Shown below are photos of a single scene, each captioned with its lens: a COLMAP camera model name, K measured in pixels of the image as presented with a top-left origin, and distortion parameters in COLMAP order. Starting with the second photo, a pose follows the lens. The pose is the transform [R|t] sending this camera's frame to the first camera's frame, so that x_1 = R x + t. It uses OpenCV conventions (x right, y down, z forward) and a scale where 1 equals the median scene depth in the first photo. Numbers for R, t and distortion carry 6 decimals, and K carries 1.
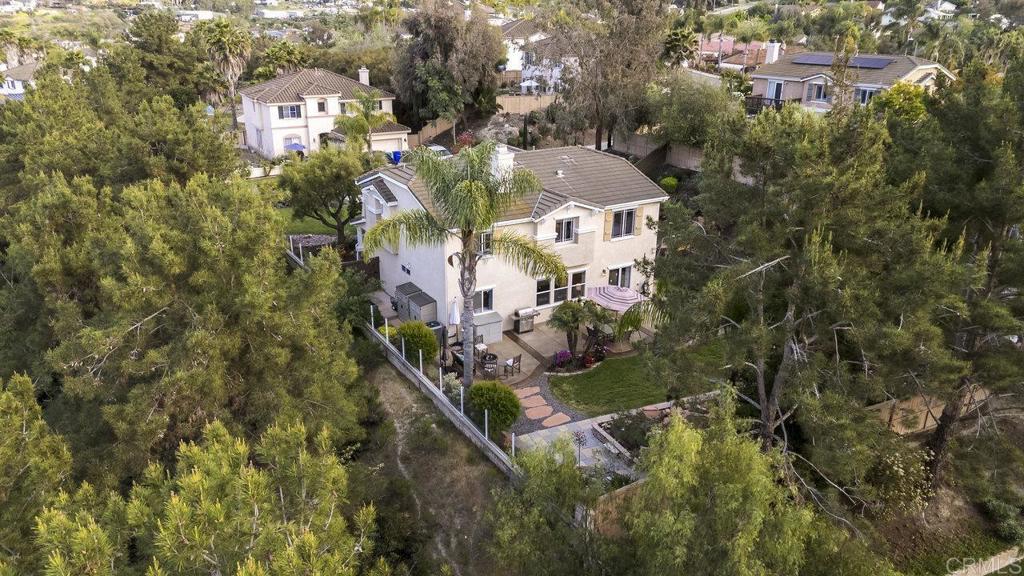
lens RADIAL K [[738.3, 0, 509.5], [0, 738.3, 289.2], [0, 0, 1]] dist [0.066431, -0.027308]
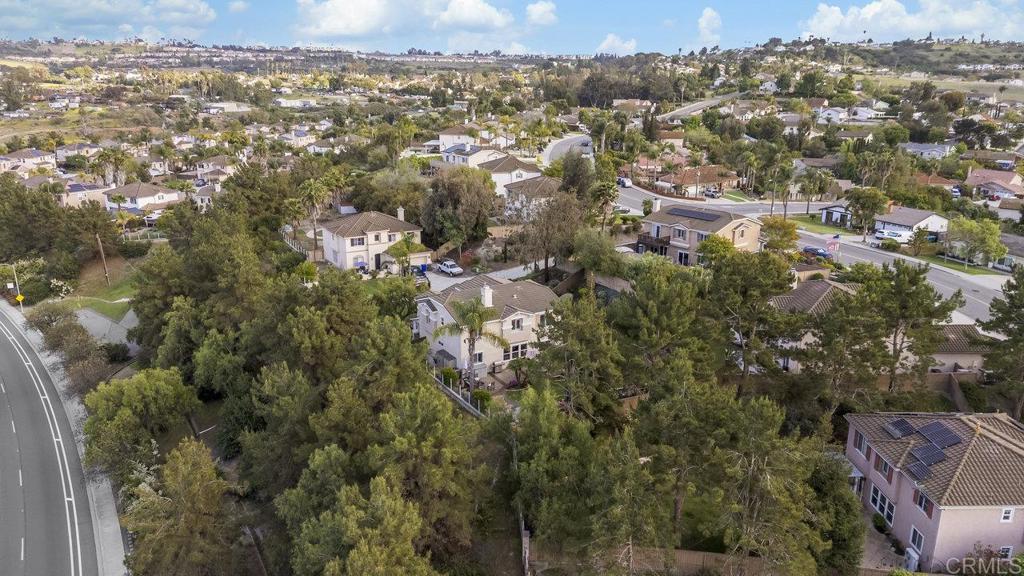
lens RADIAL K [[738.3, 0, 510.4], [0, 738.3, 294.1], [0, 0, 1]] dist [0.066431, -0.027308]
pose [[0.999971, -0.005889, 0.004895, 0.043720], [0.006252, 0.996957, -0.077701, -0.001741], [-0.004423, 0.077729, 0.996965, -1.033654]]
